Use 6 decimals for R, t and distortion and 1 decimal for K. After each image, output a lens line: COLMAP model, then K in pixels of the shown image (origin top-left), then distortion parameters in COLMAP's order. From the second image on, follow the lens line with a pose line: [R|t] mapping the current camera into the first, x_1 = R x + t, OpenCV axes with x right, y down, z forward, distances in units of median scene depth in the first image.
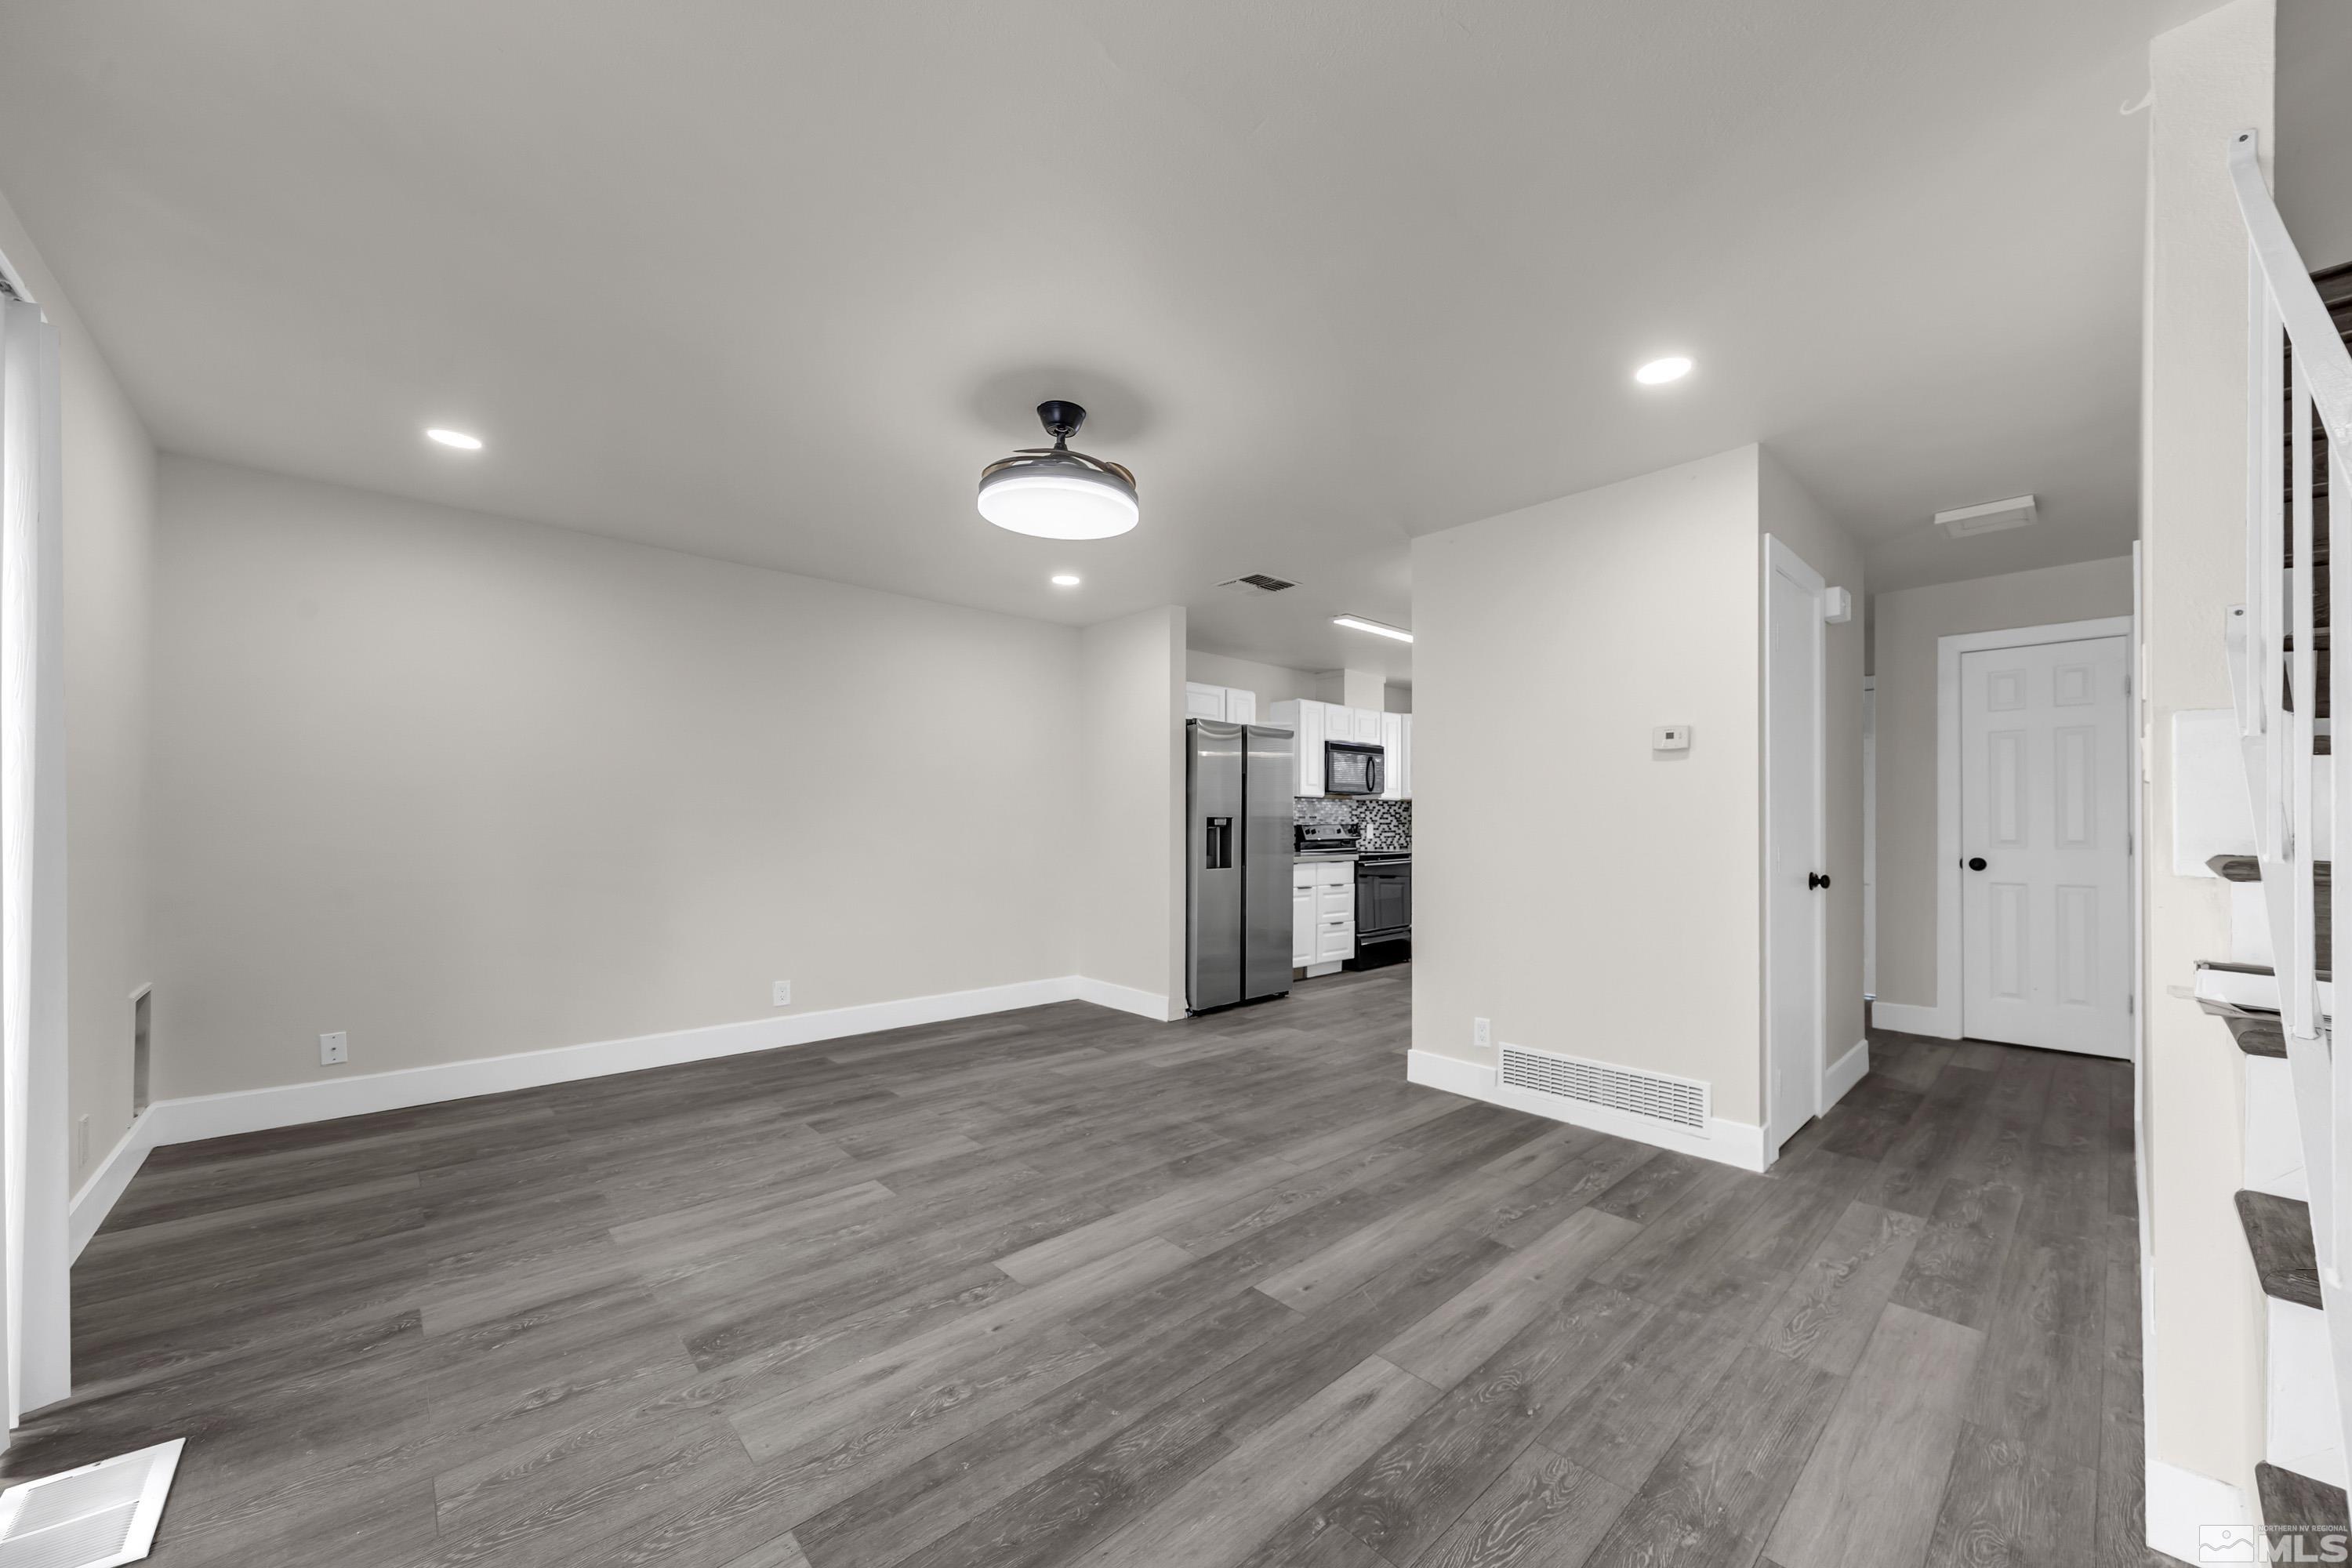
lens RADIAL K [[870.9, 0, 1208.2], [0, 870.9, 817.5], [0, 0, 1]] dist [0.004870, 0.000525]
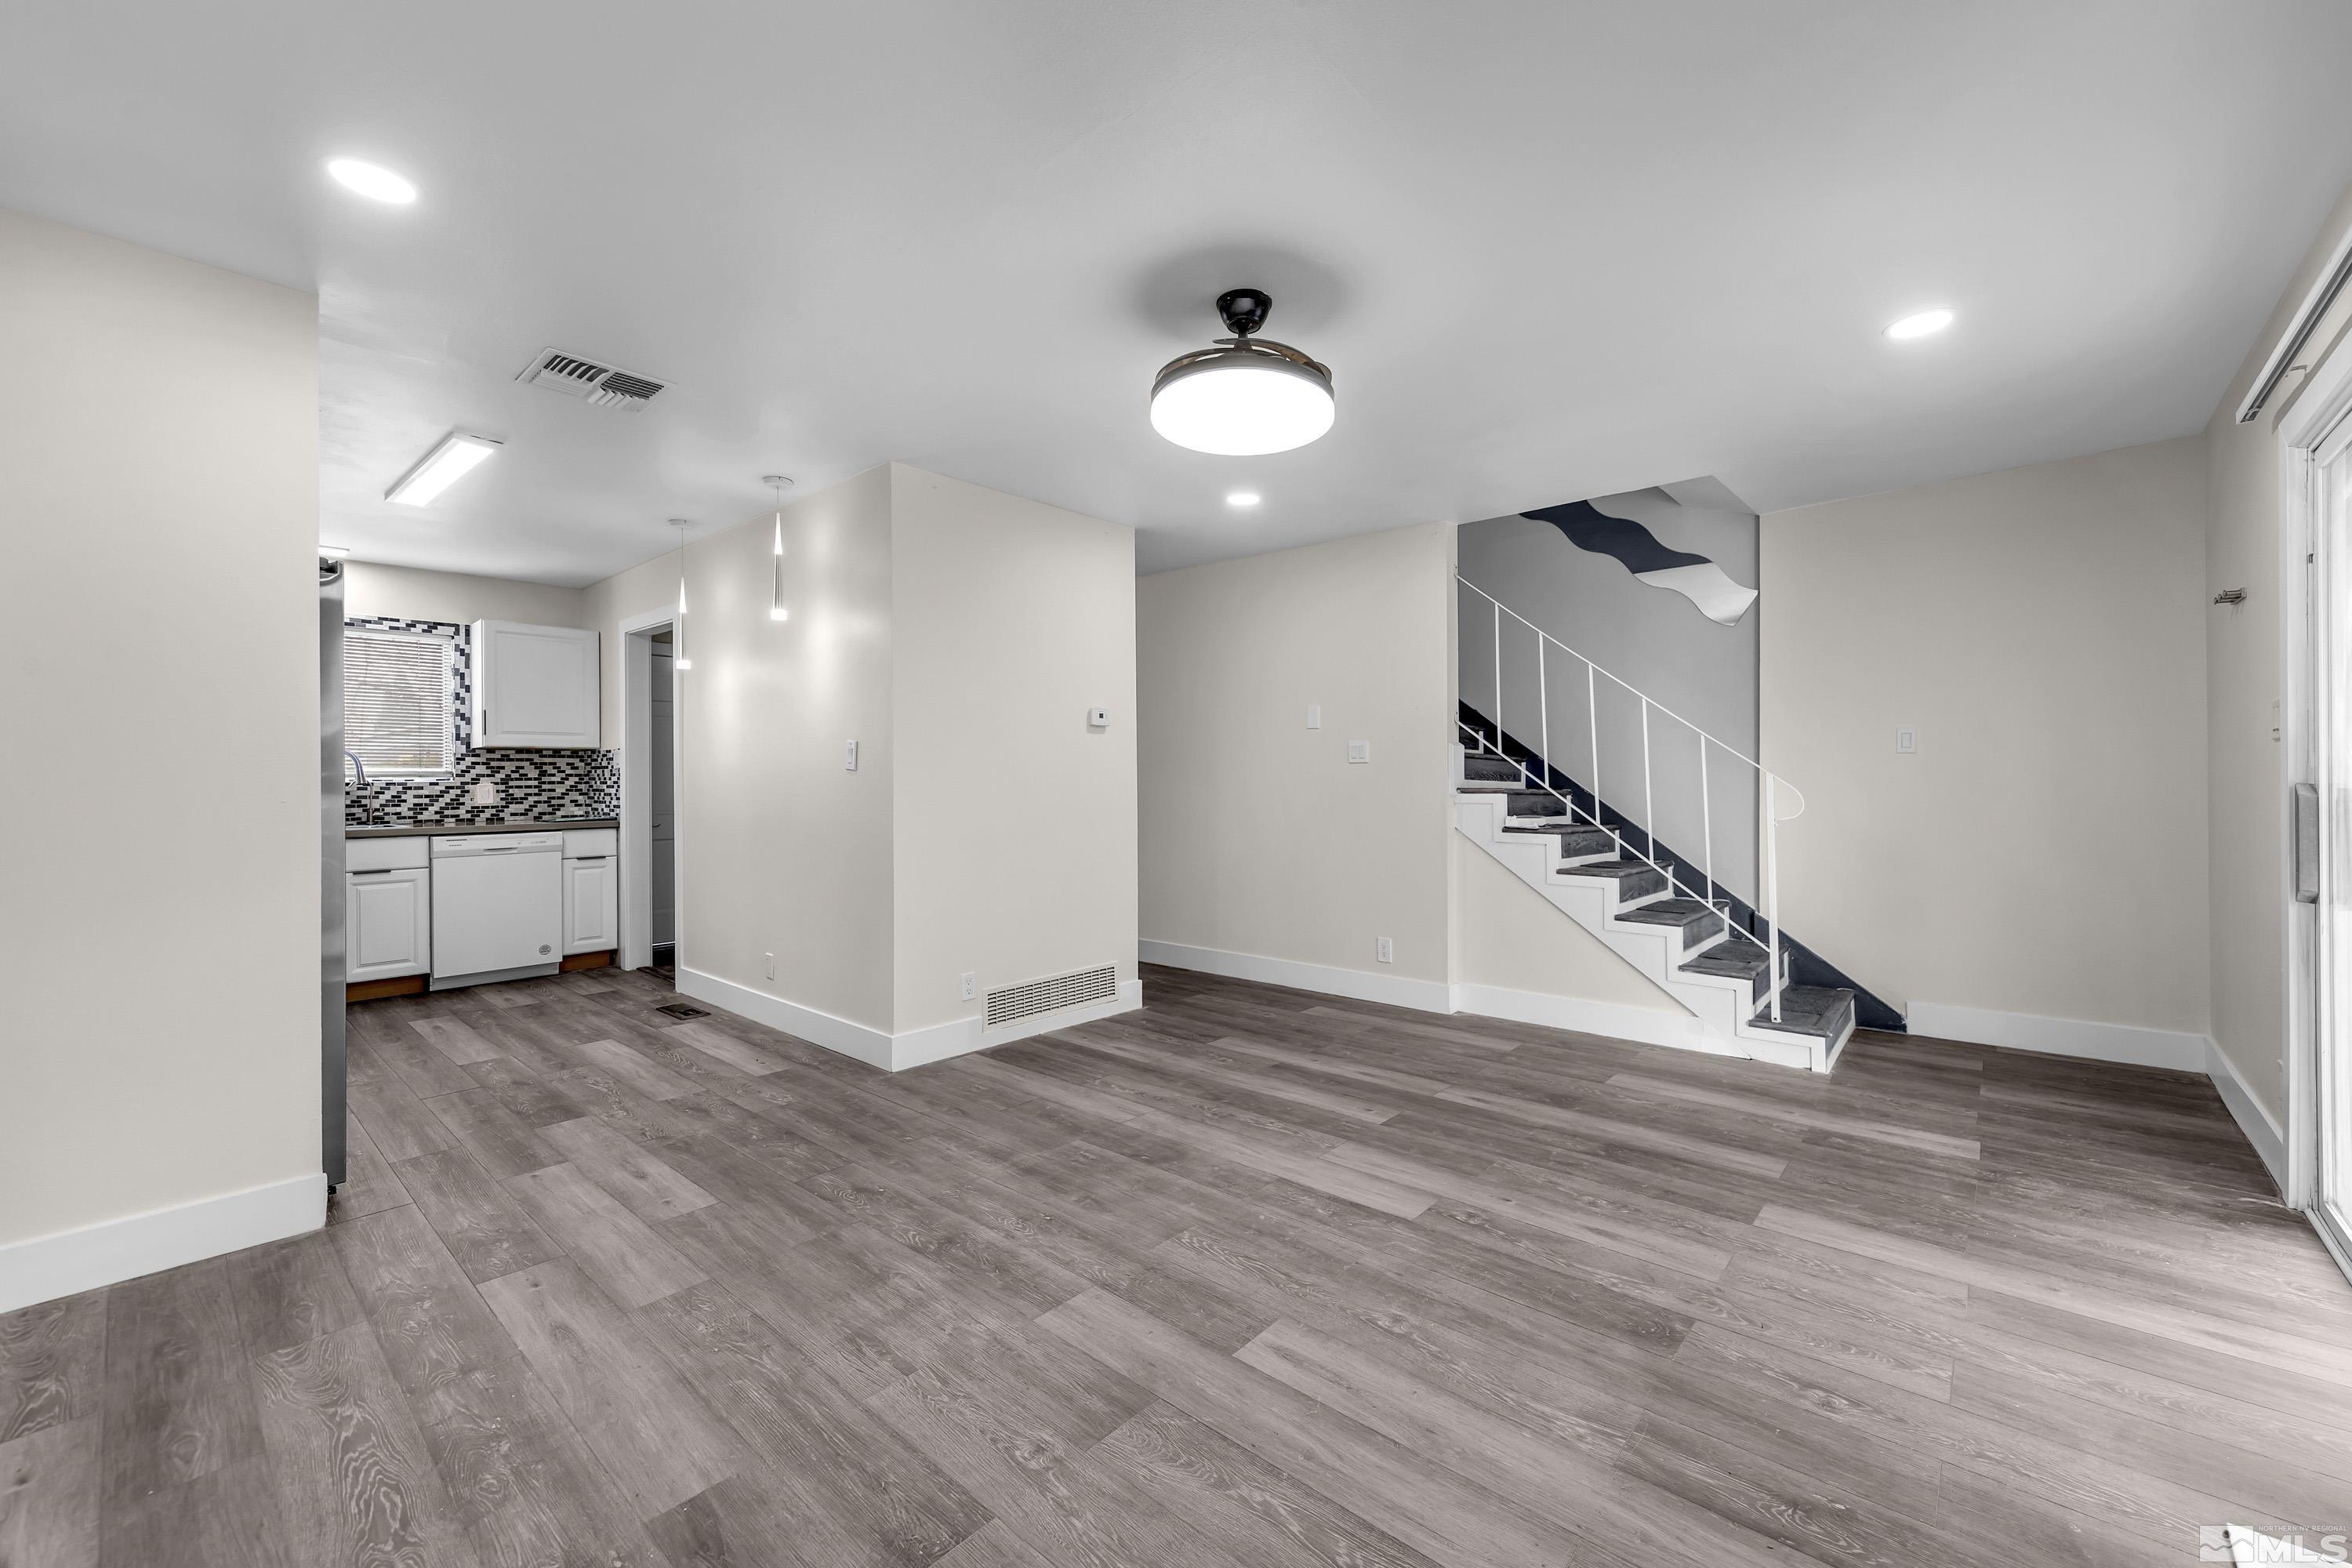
lens RADIAL K [[941.0, 0, 1195.9], [0, 941.0, 778.5], [0, 0, 1]] dist [0.006608, 0.000554]
pose [[-0.096099, 0.001338, 0.995371, -1.183943], [-0.001026, 0.999998, -0.001443, 0.007855], [-0.995371, -0.001160, -0.096098, 1.233122]]
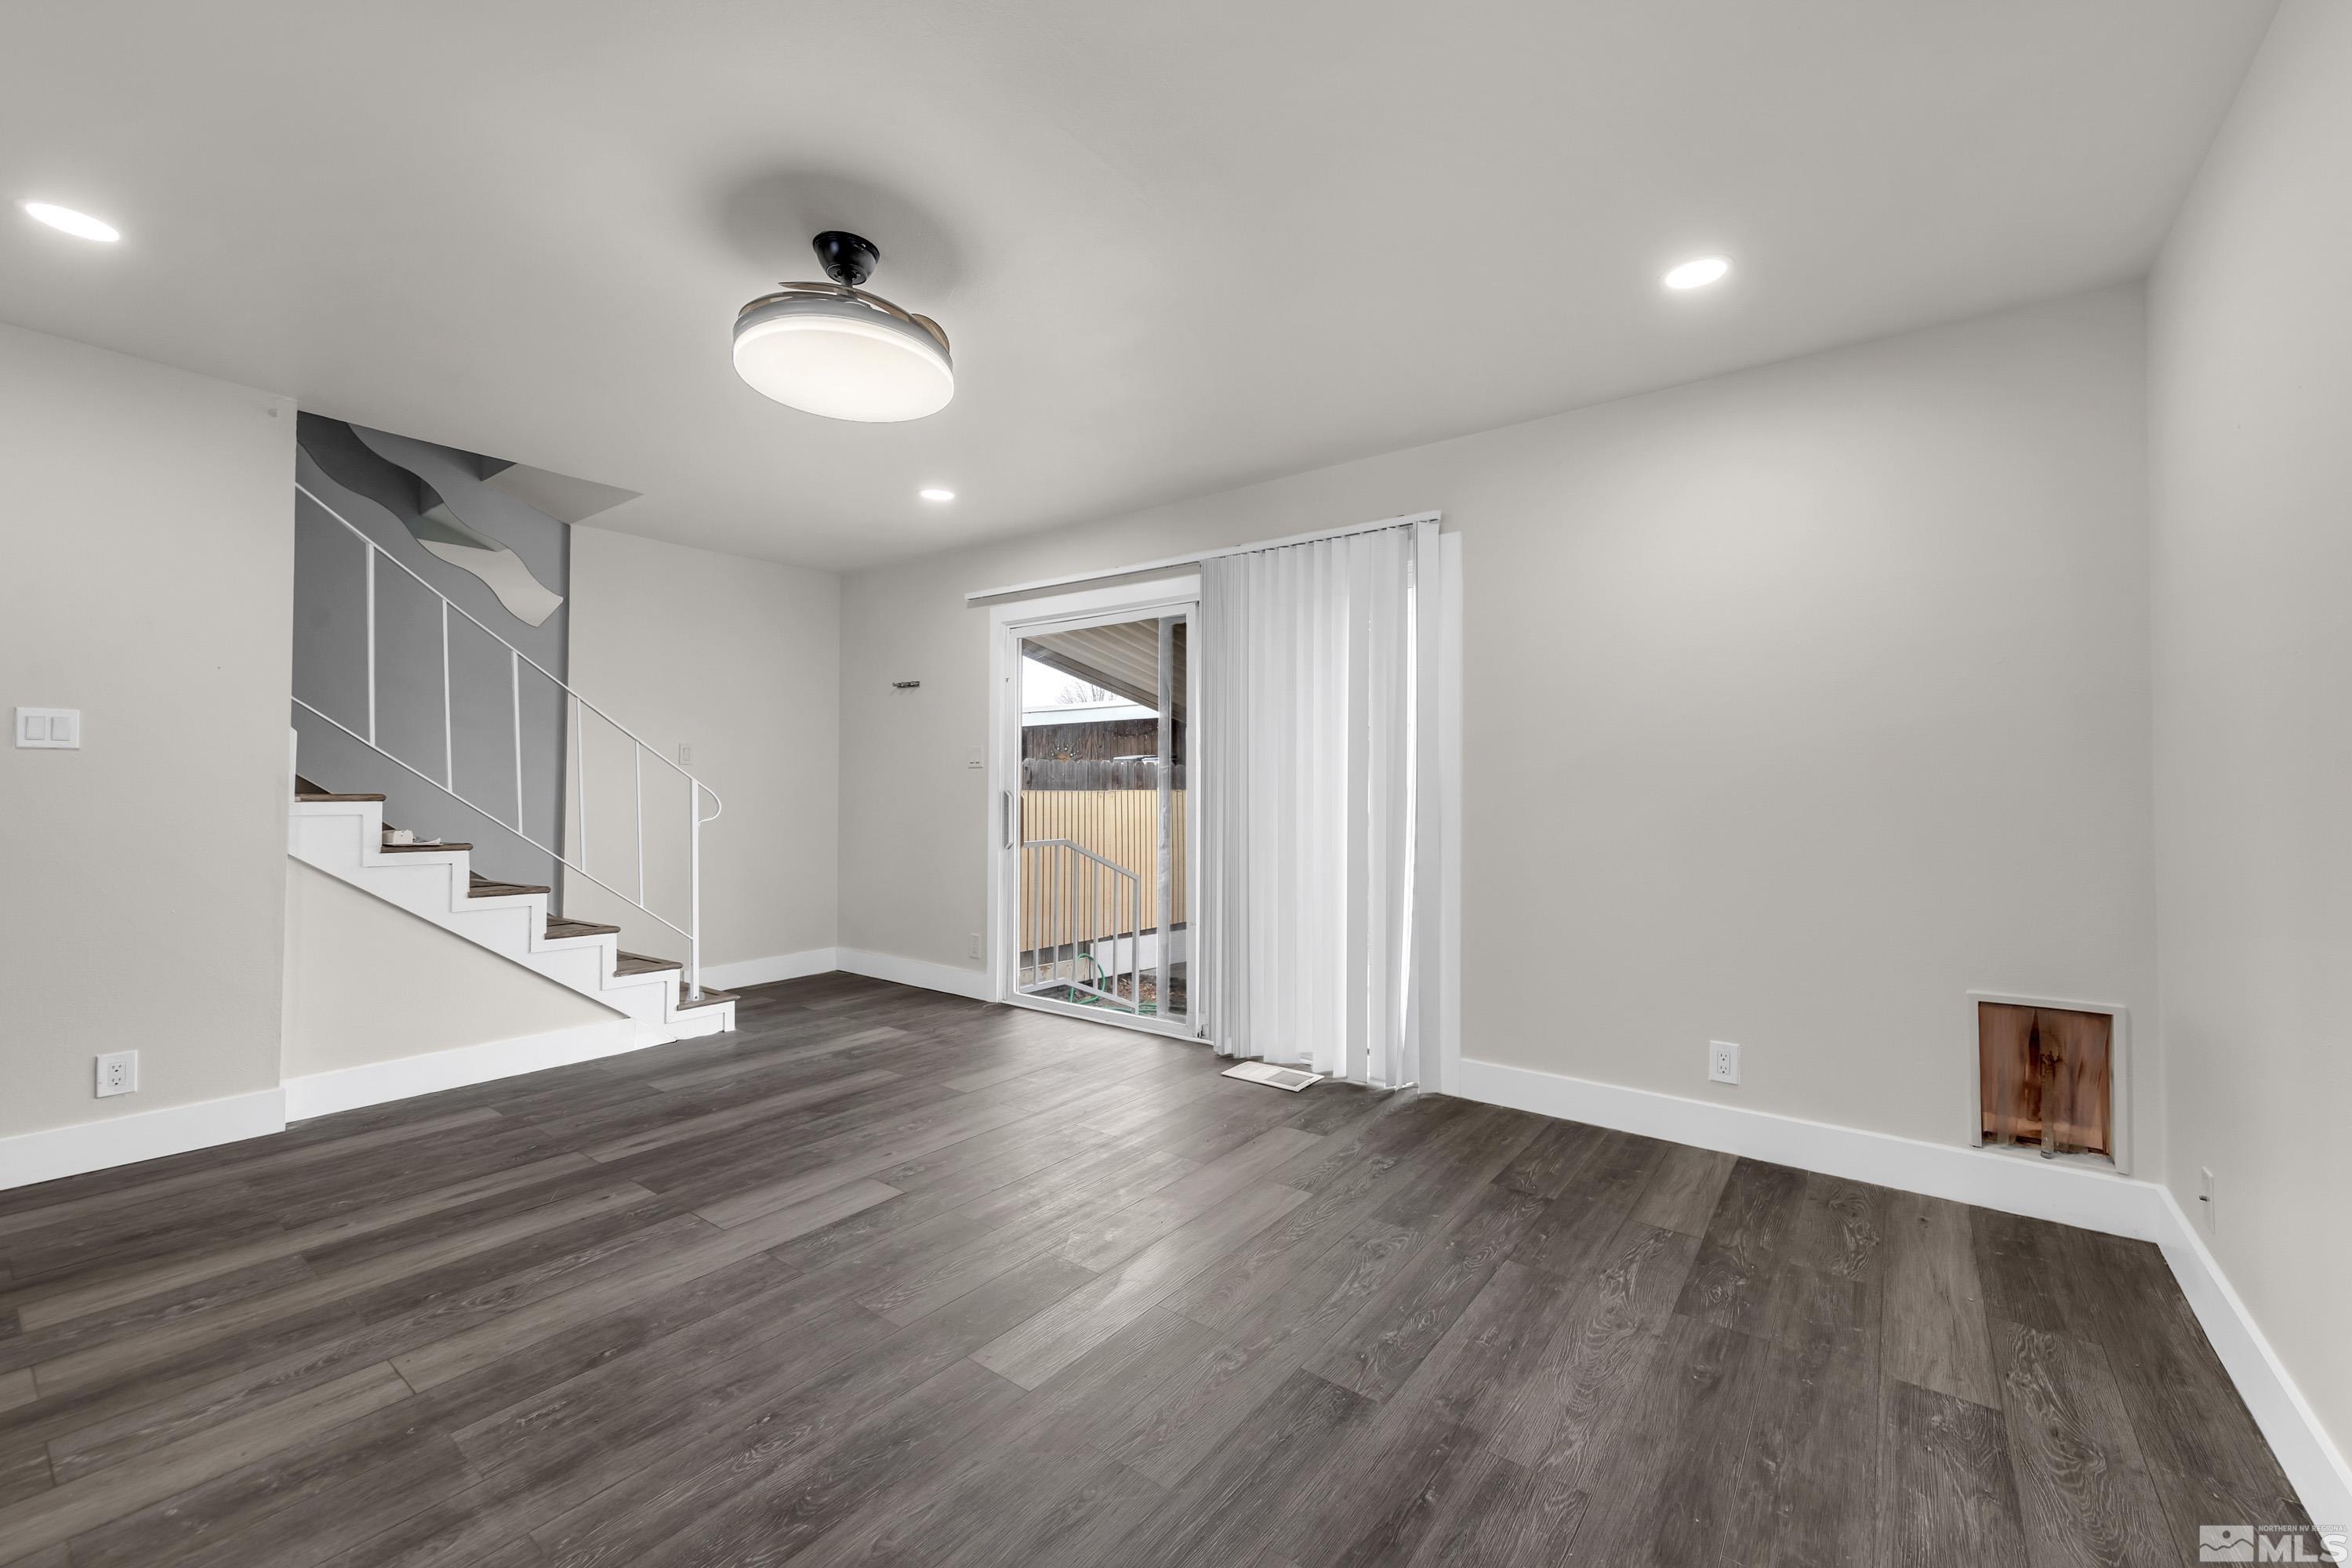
lens RADIAL K [[941.0, 0, 1210.8], [0, 941.0, 803.1], [0, 0, 1]] dist [0.006608, 0.000554]
pose [[-0.982299, -0.003118, -0.187295, -0.366034], [-0.004884, 0.999948, 0.008966, 0.015511], [0.187257, 0.009722, -0.982263, 2.021341]]
